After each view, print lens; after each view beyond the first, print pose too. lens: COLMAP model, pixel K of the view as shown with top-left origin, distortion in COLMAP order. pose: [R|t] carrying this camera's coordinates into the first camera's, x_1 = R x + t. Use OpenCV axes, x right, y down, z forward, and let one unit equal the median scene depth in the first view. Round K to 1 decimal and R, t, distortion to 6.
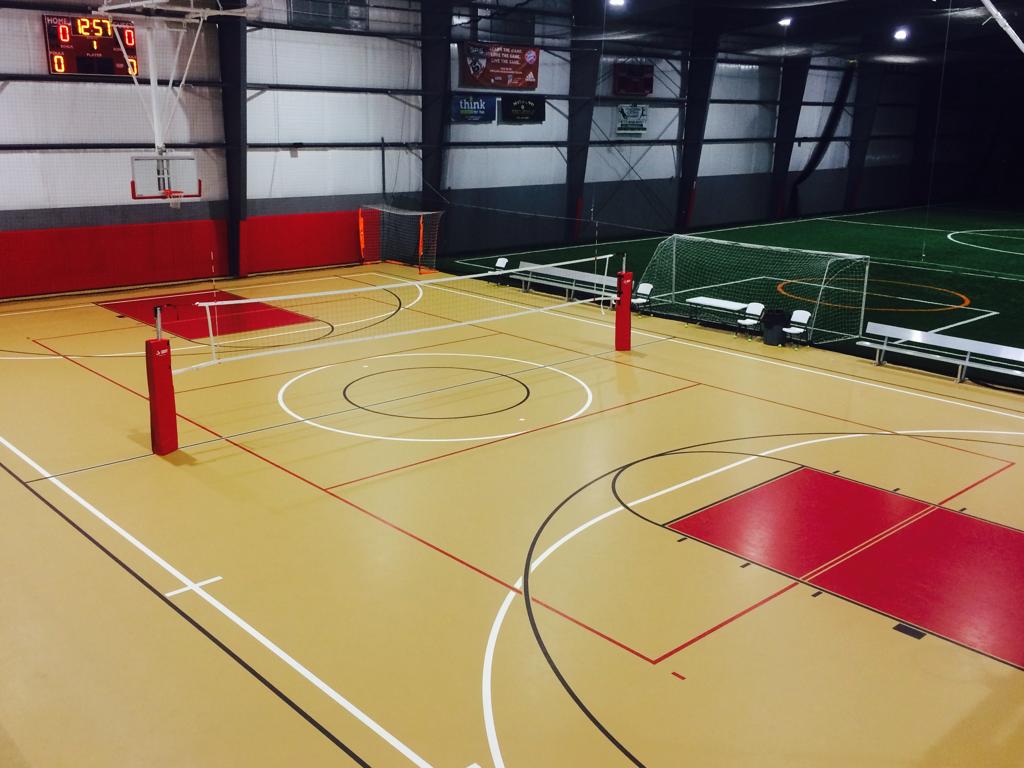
lens RADIAL K [[973.4, 0, 512.0], [0, 973.4, 384.0], [0, 0, 1]] dist [0.038264, -0.001792]
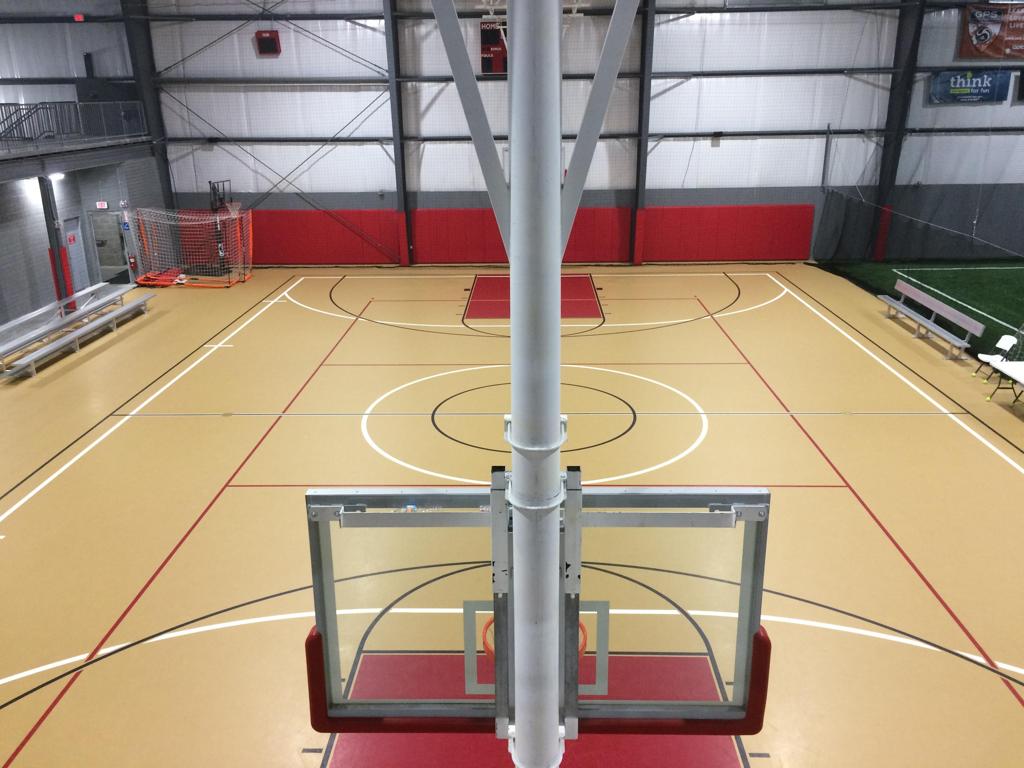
lens RADIAL K [[871.1, 0, 512.0], [0, 871.1, 384.0], [0, 0, 1]] dist [0.070357, -0.099730]
pose [[0.711022, 0.191900, -0.676478, 0.252314], [-0.163301, 0.980801, 0.106590, -0.057474], [0.683945, 0.034682, 0.728709, 0.222078]]
